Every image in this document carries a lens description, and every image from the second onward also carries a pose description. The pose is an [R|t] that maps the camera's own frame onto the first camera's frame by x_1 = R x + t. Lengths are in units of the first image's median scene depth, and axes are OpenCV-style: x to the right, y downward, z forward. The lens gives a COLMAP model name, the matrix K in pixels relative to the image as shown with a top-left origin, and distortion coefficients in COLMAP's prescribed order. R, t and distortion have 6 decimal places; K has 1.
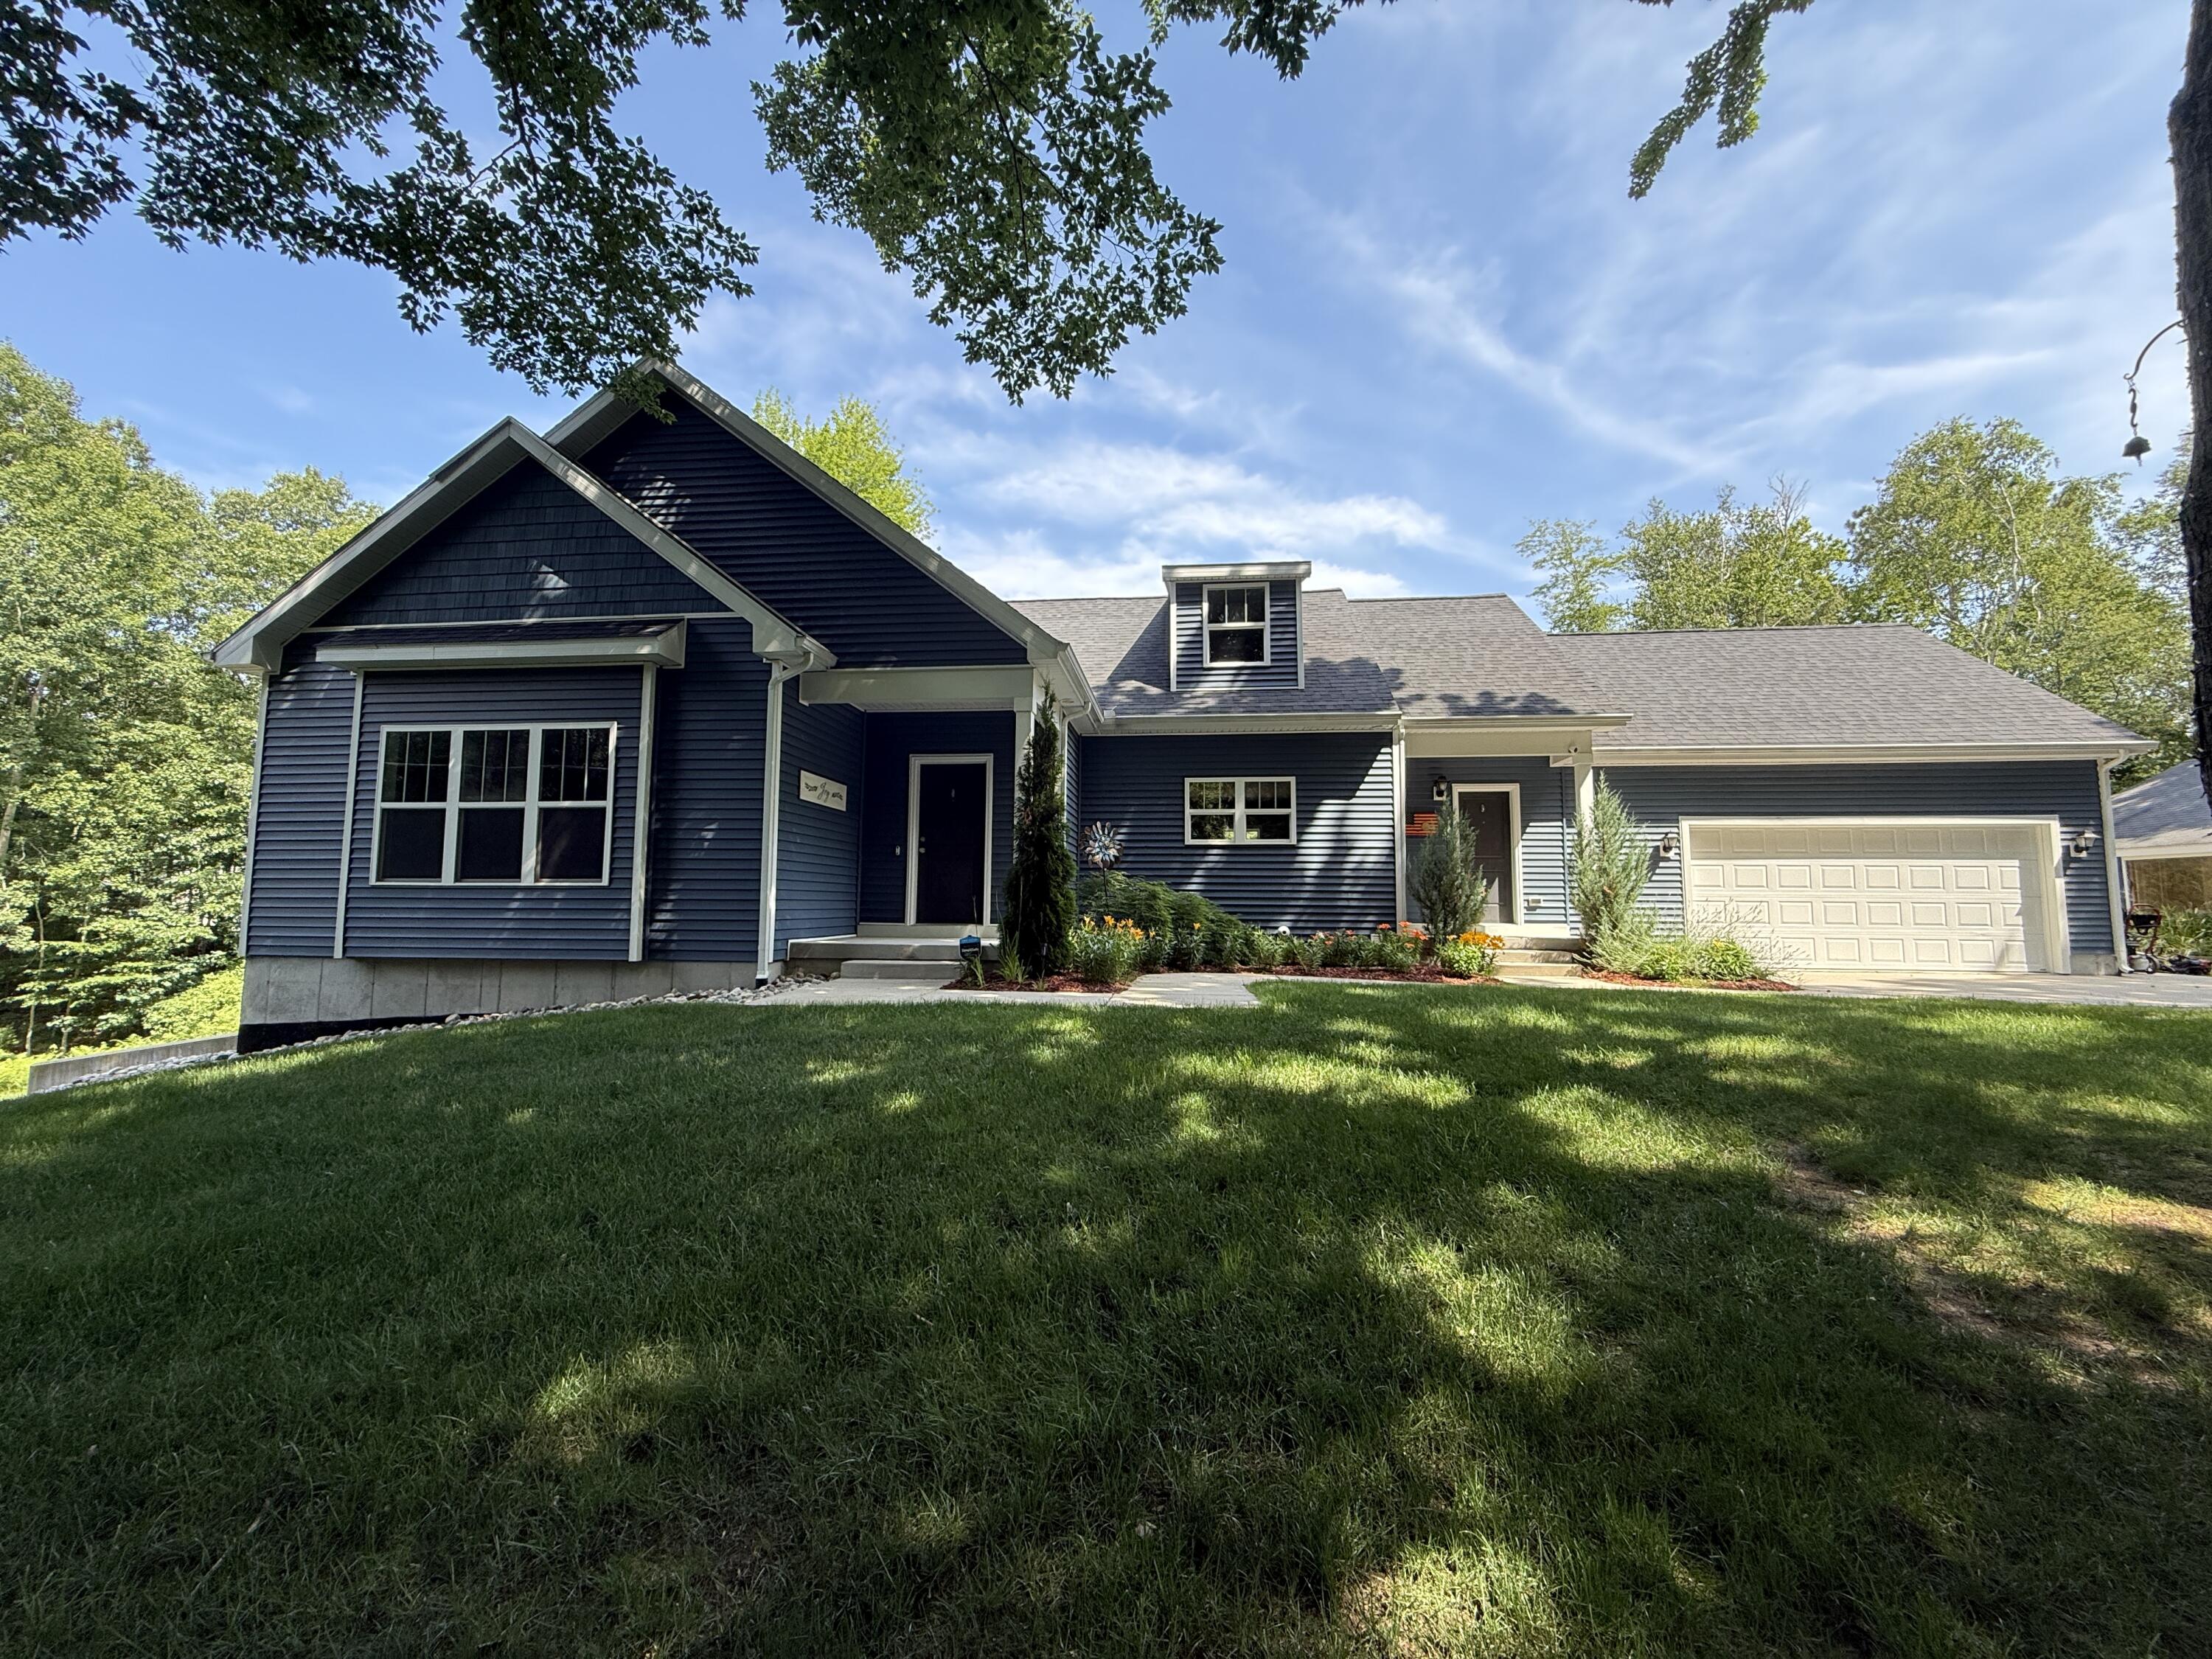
lens RADIAL K [[936.5, 0, 1106.0], [0, 936.5, 829.5], [0, 0, 1]] dist [-0.000490, 0.000002]
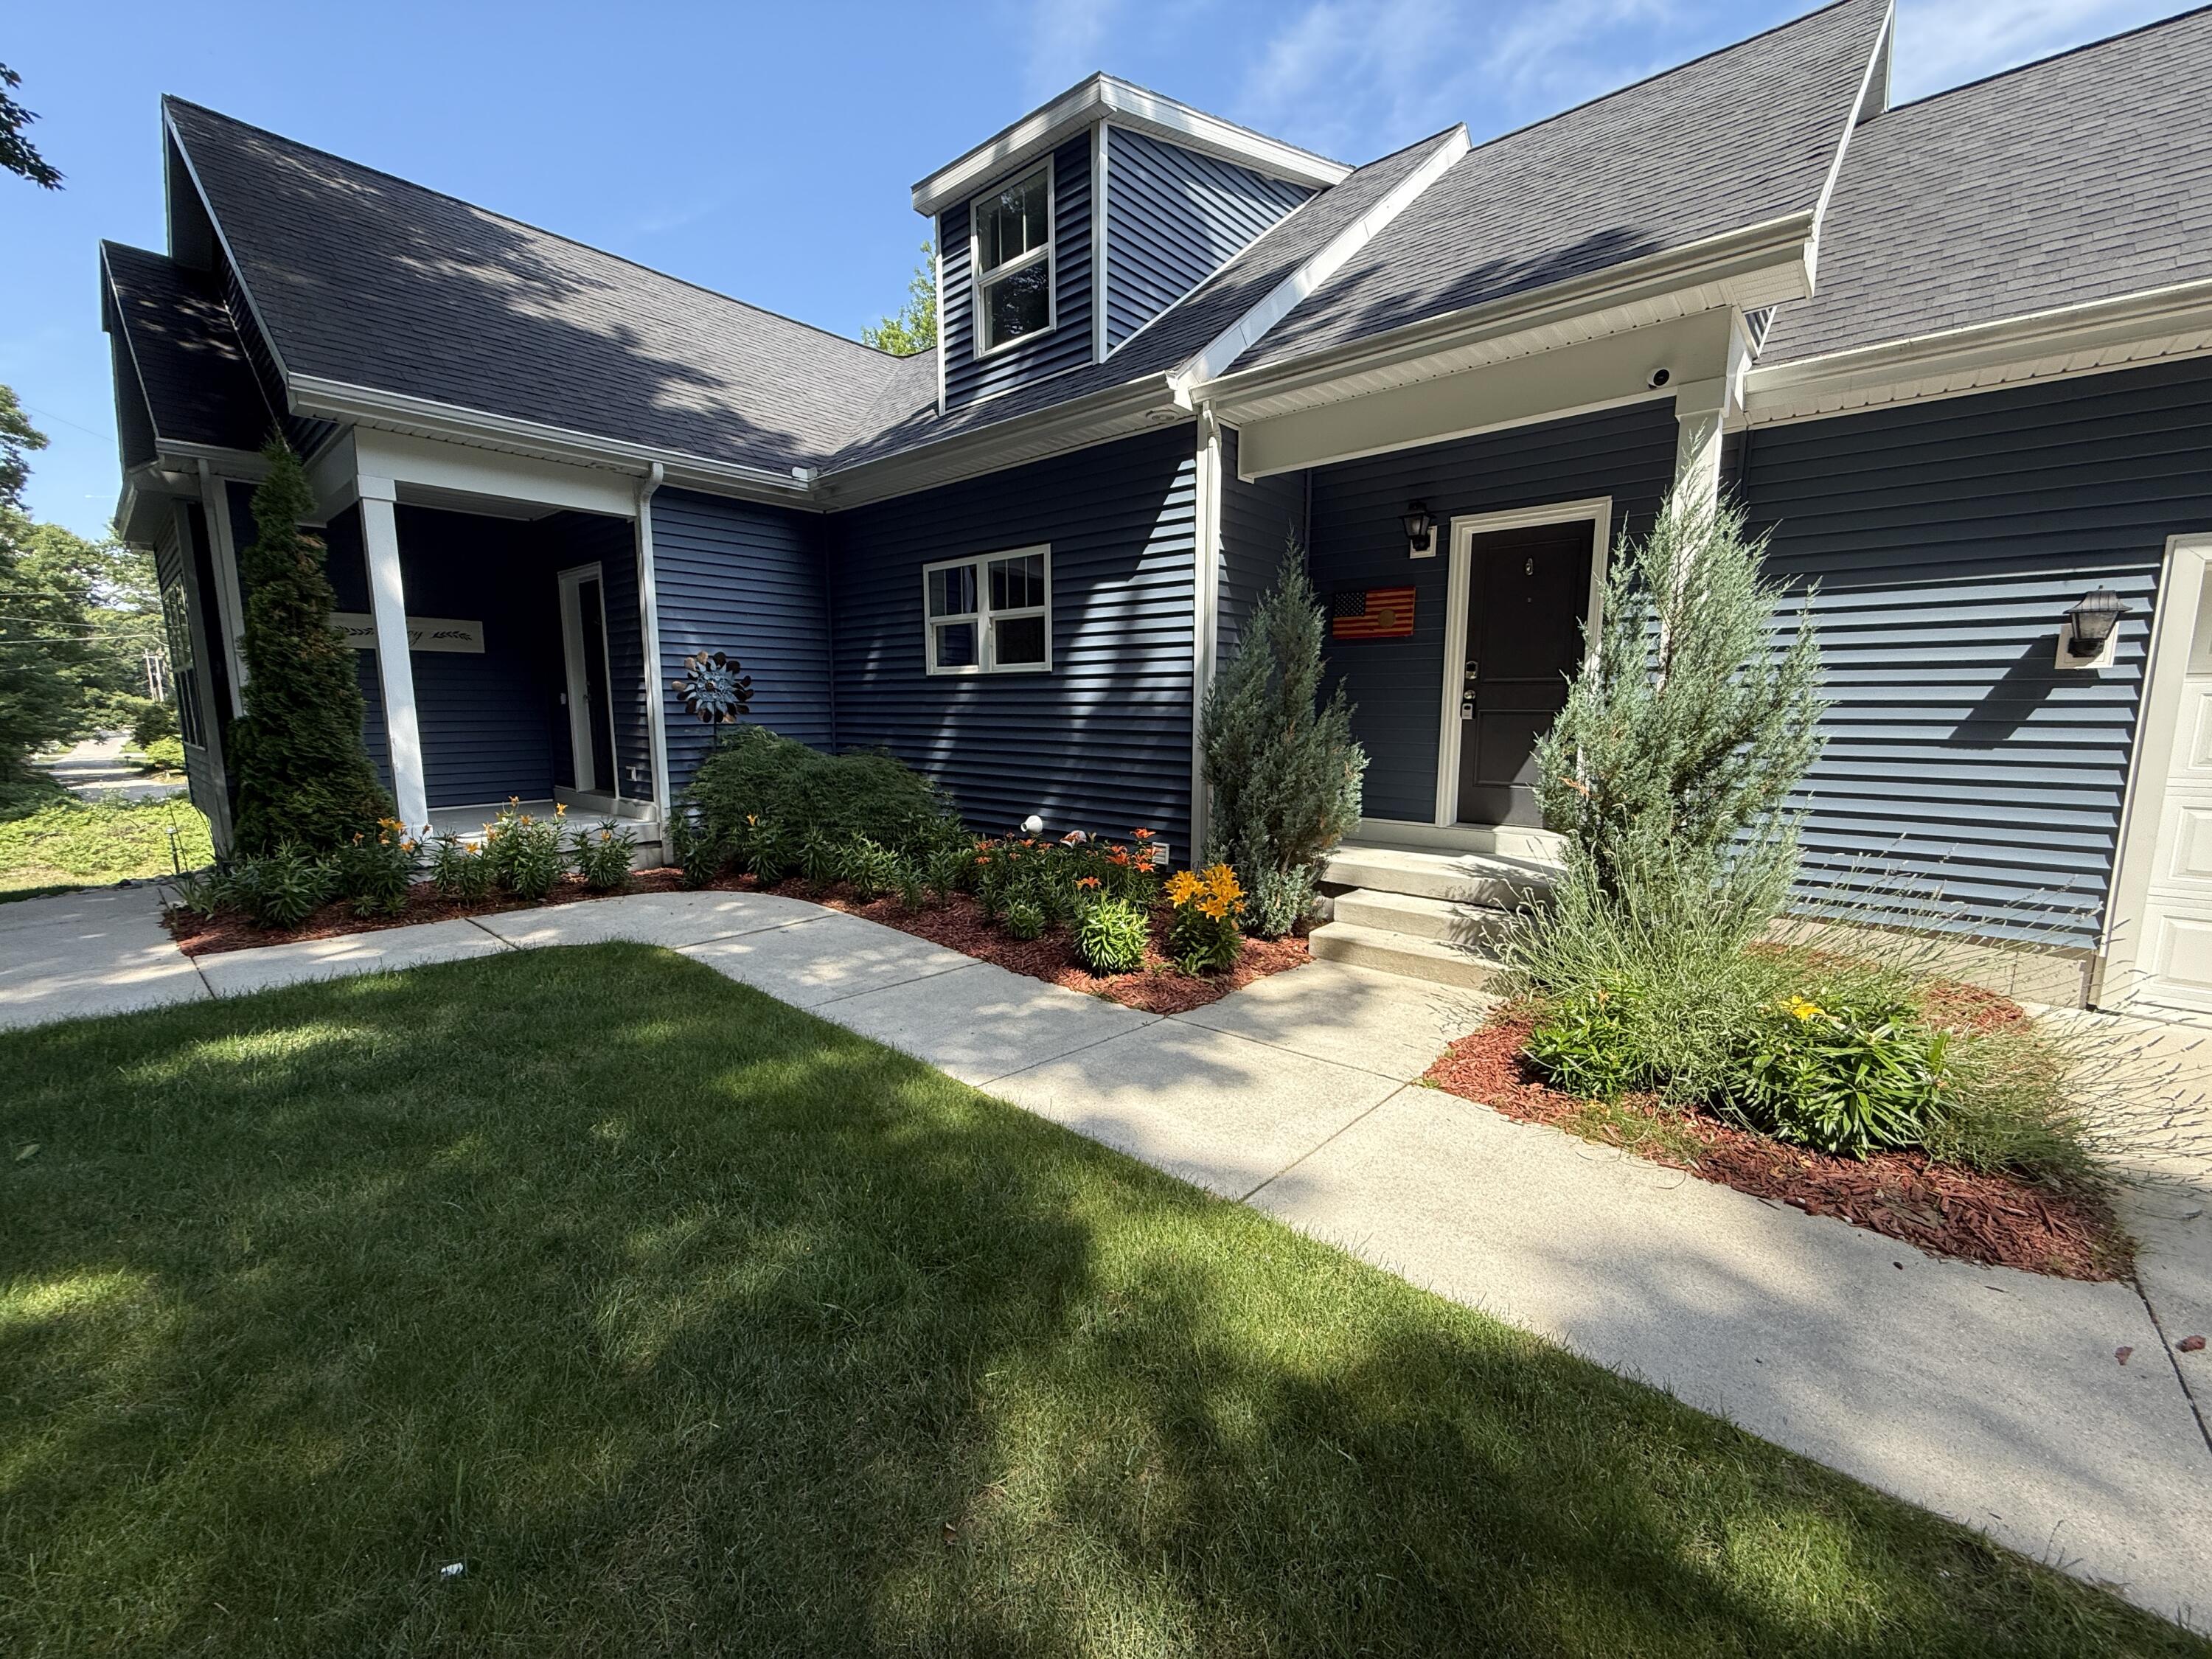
lens RADIAL K [[936.5, 0, 1106.0], [0, 936.5, 829.5], [0, 0, 1]] dist [-0.000490, 0.000002]
pose [[0.790665, 0.079827, -0.607023, 0.565598], [0.063626, 0.975382, 0.211142, -0.007733], [0.608934, -0.205565, 0.766121, 0.567438]]
